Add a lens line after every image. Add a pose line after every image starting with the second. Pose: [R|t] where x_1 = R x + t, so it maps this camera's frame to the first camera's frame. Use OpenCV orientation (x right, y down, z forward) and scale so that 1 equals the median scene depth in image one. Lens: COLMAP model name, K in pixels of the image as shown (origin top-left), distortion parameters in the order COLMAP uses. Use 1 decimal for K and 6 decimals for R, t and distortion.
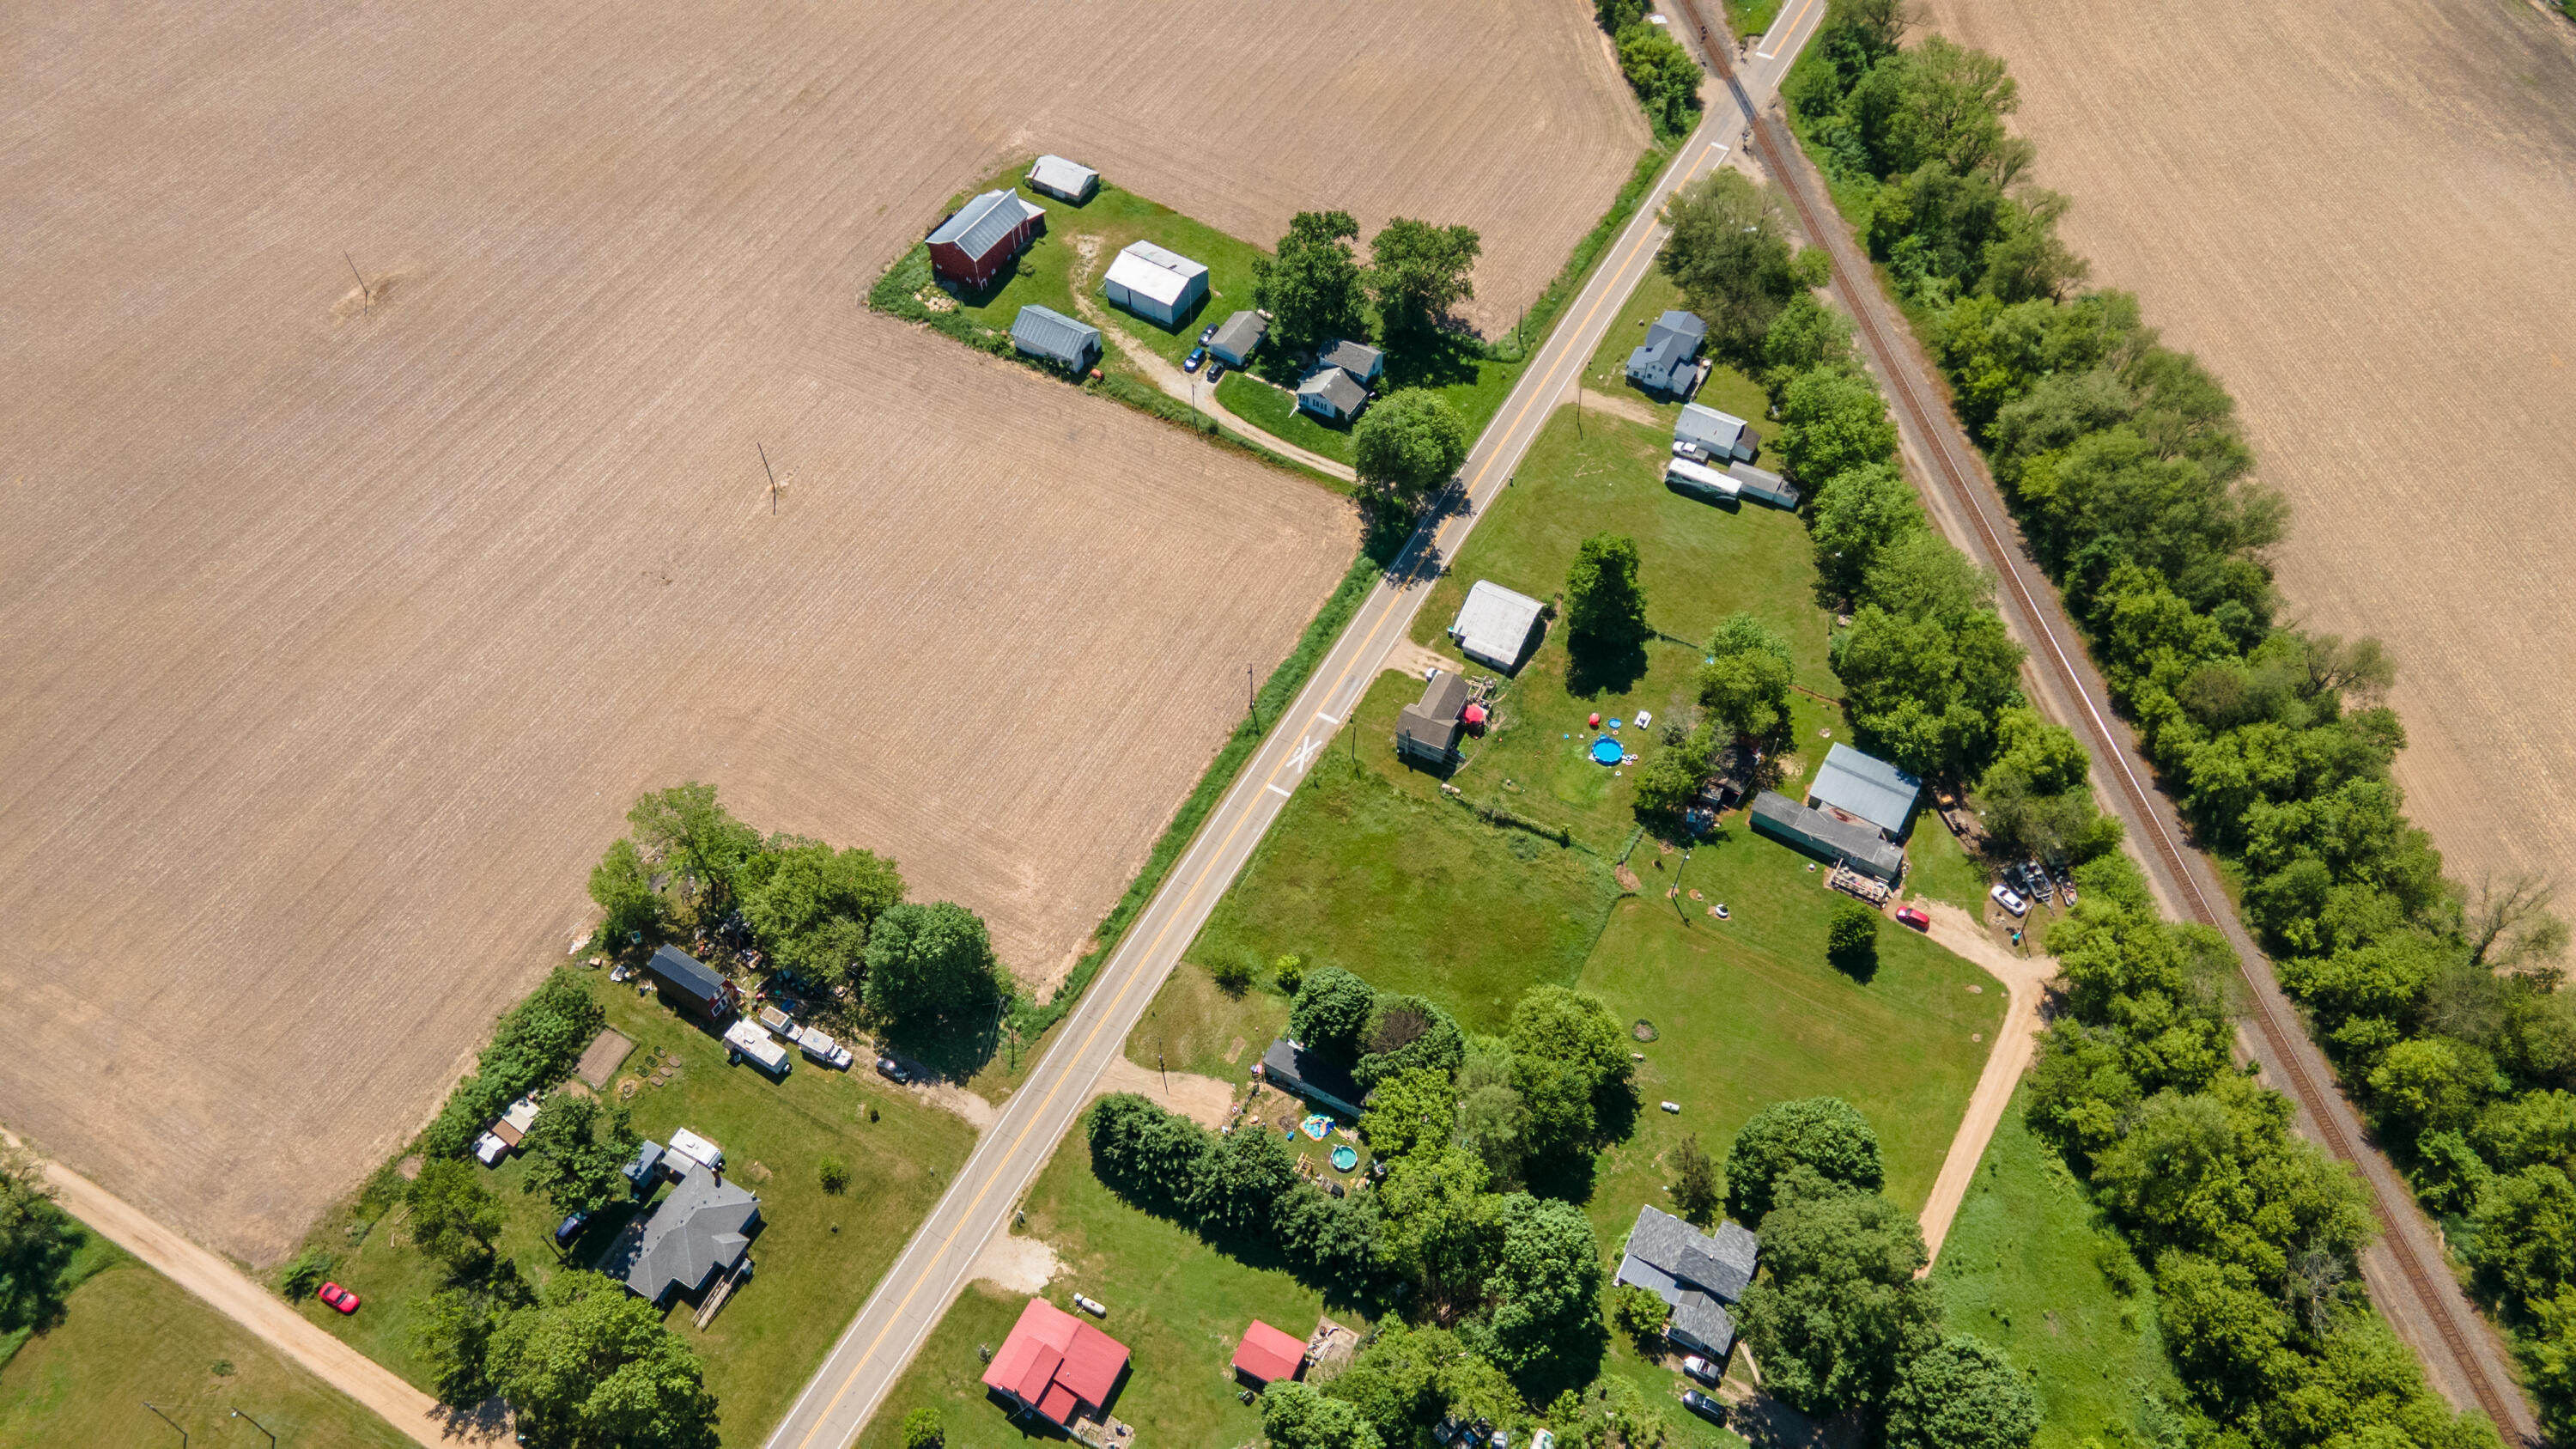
lens RADIAL K [[1862.7, 0, 1302.1], [0, 1862.7, 717.5], [0, 0, 1]] dist [0.032919, 0.006629]
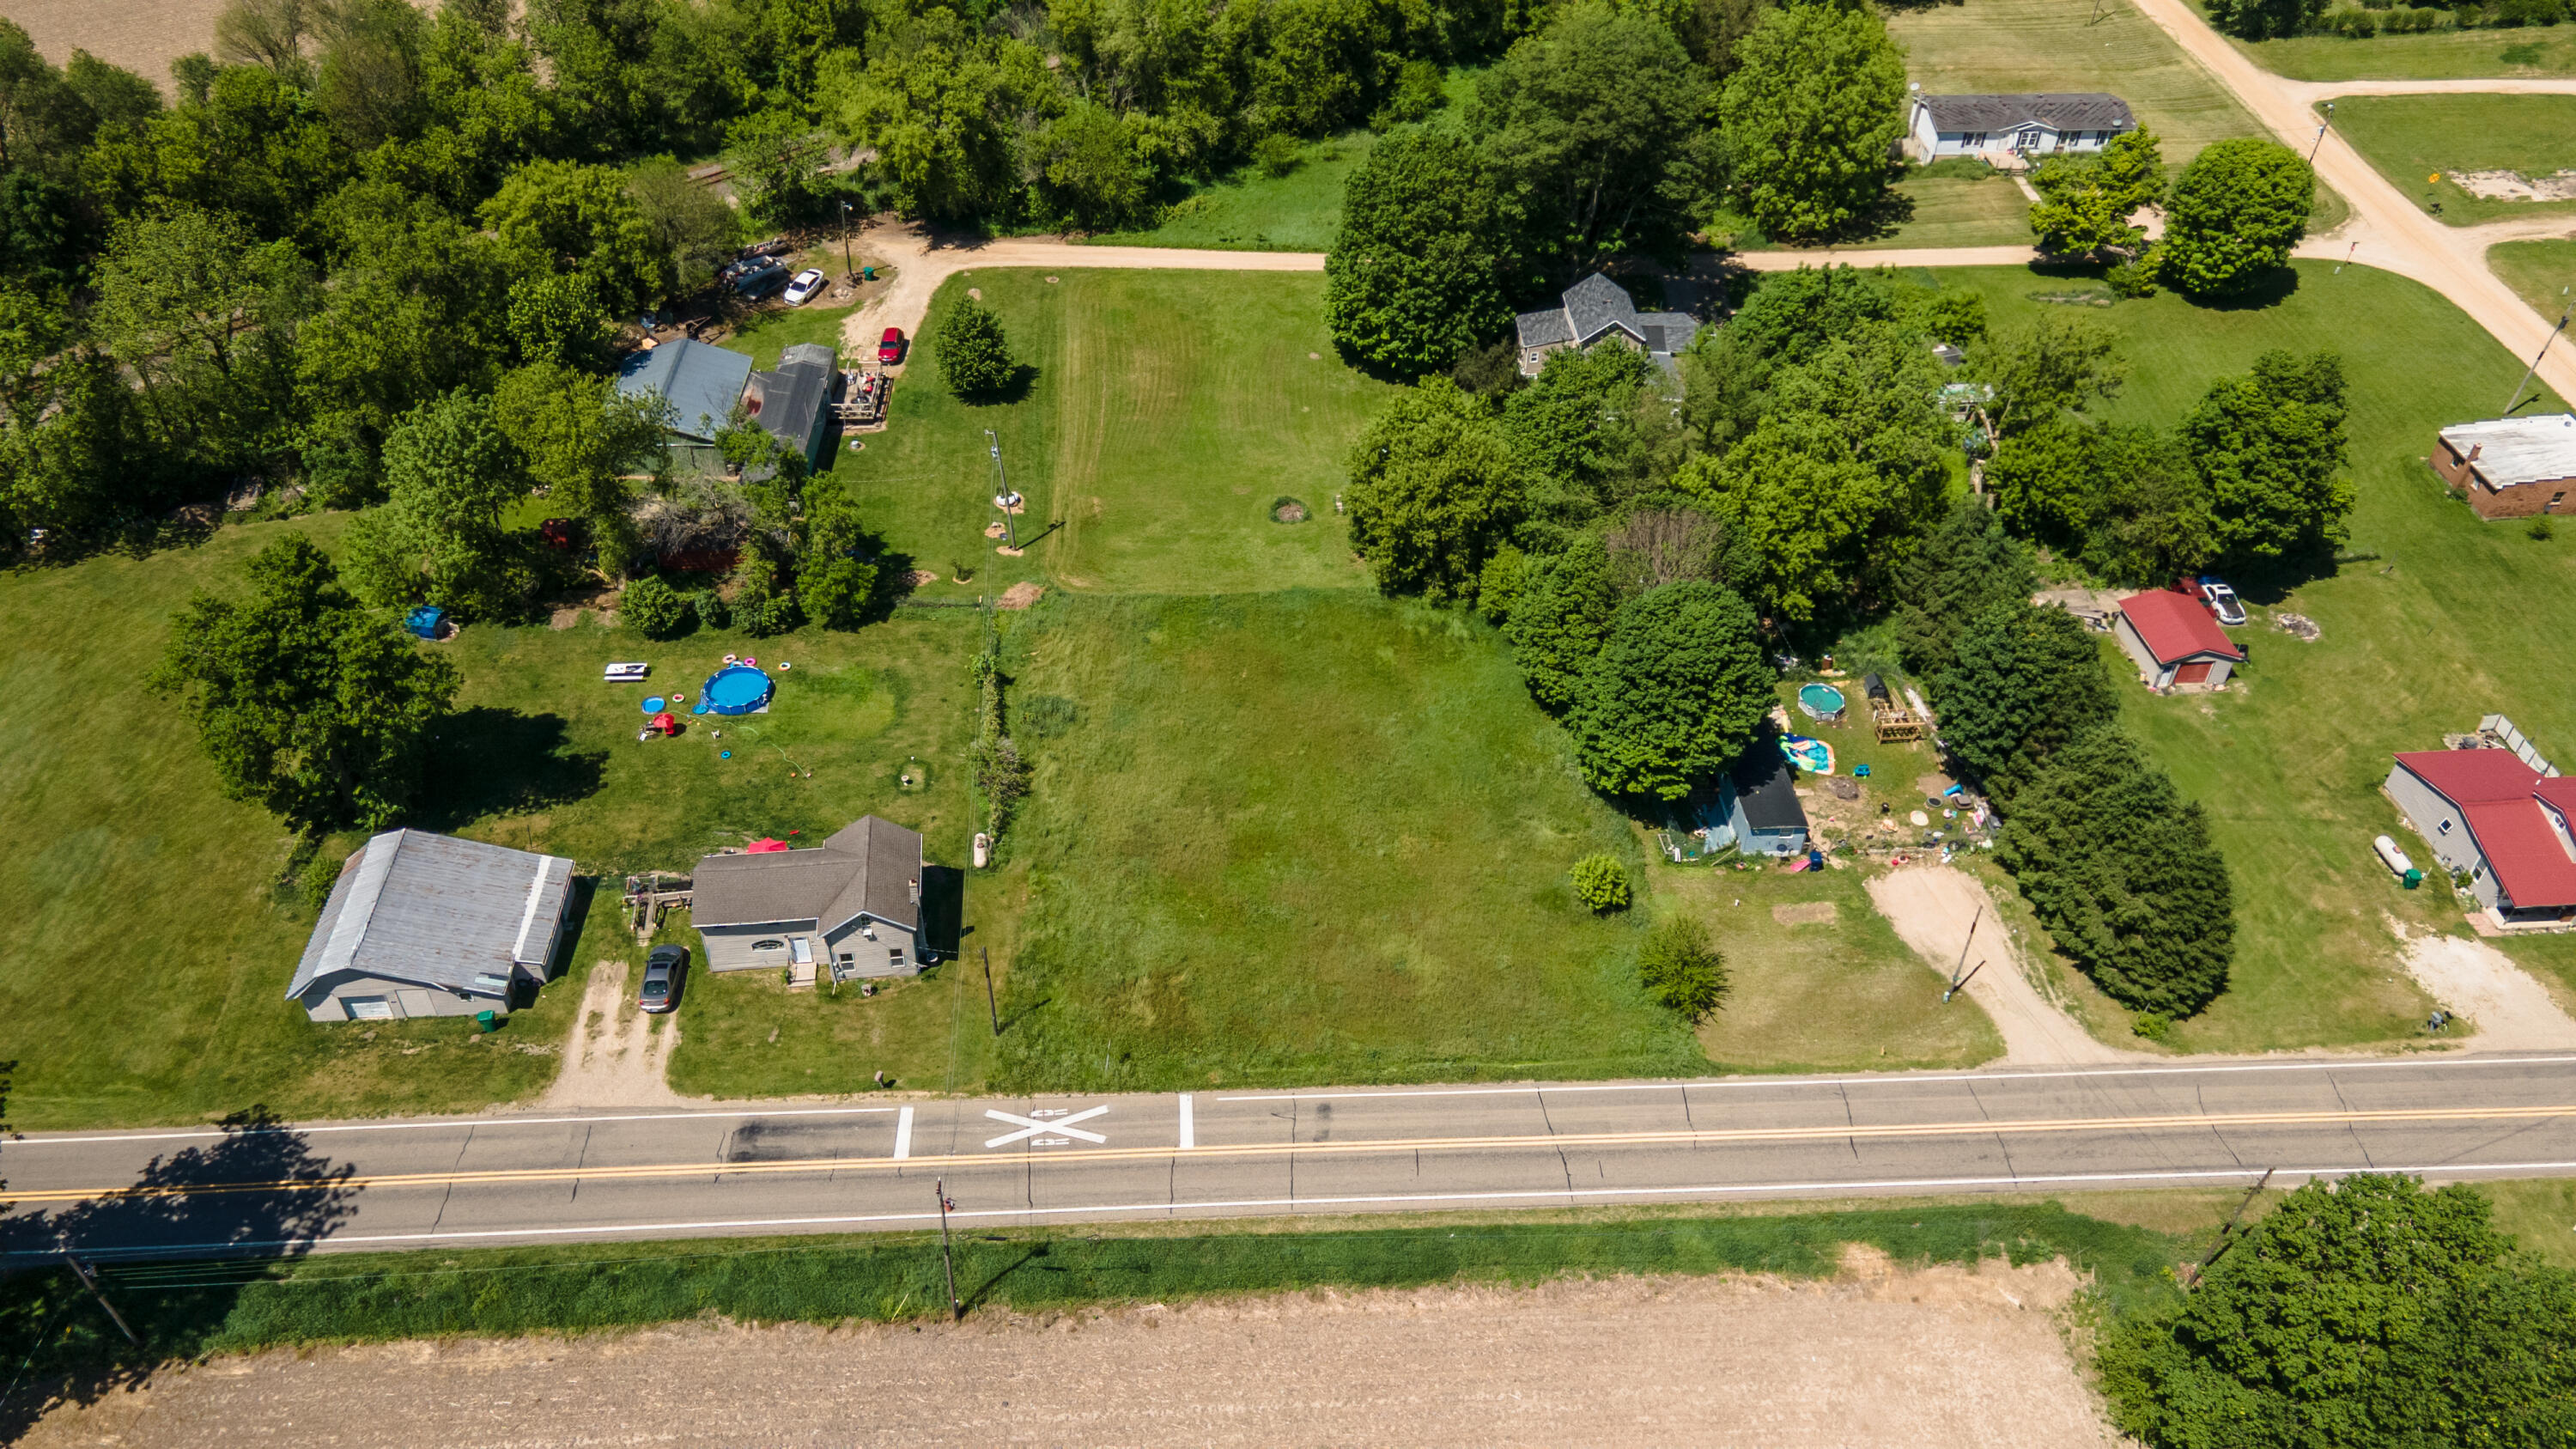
lens RADIAL K [[1862.7, 0, 1302.1], [0, 1862.7, 717.5], [0, 0, 1]] dist [0.032919, 0.006629]
pose [[-0.534712, -0.562154, 0.630925, -0.216804], [0.659900, 0.188589, 0.727301, -0.233929], [-0.527841, 0.805243, 0.270125, 0.822756]]
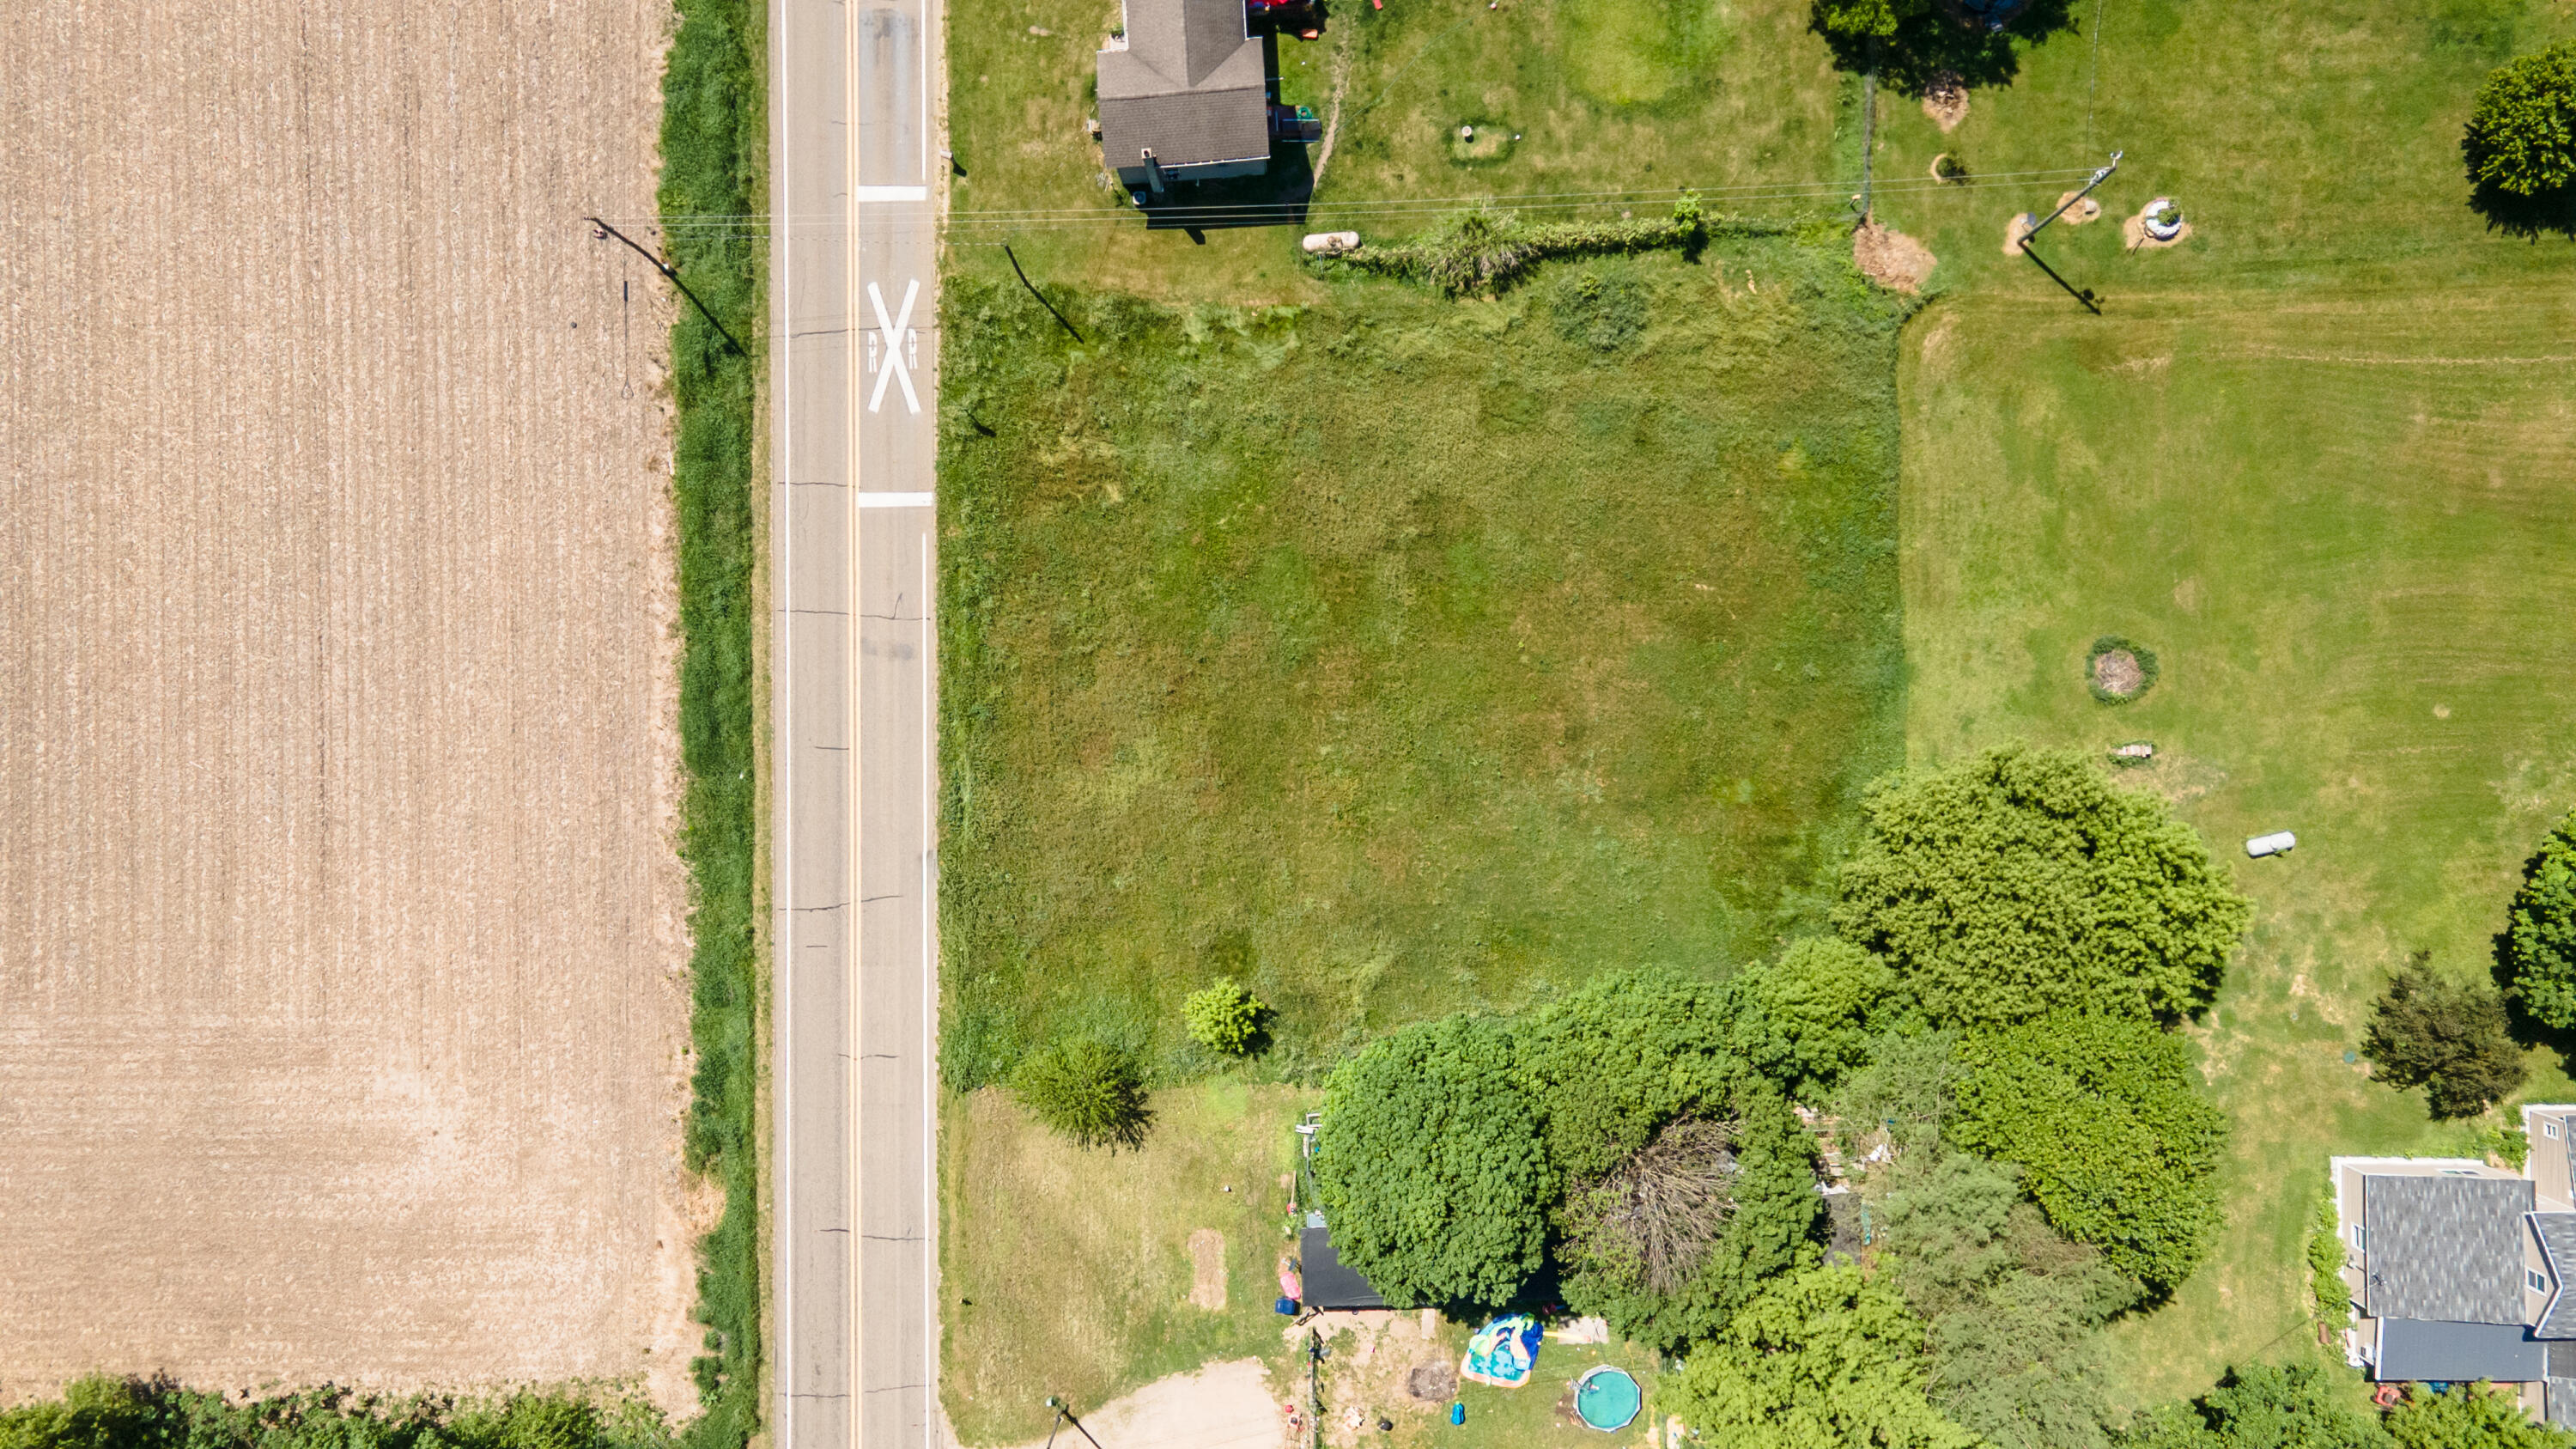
lens RADIAL K [[1862.7, 0, 1302.1], [0, 1862.7, 717.5], [0, 0, 1]] dist [0.032919, 0.006629]
pose [[0.870699, -0.491807, -0.002987, 0.033522], [0.395854, 0.697193, 0.597680, -0.107845], [-0.291861, -0.521582, 0.801729, 0.684908]]
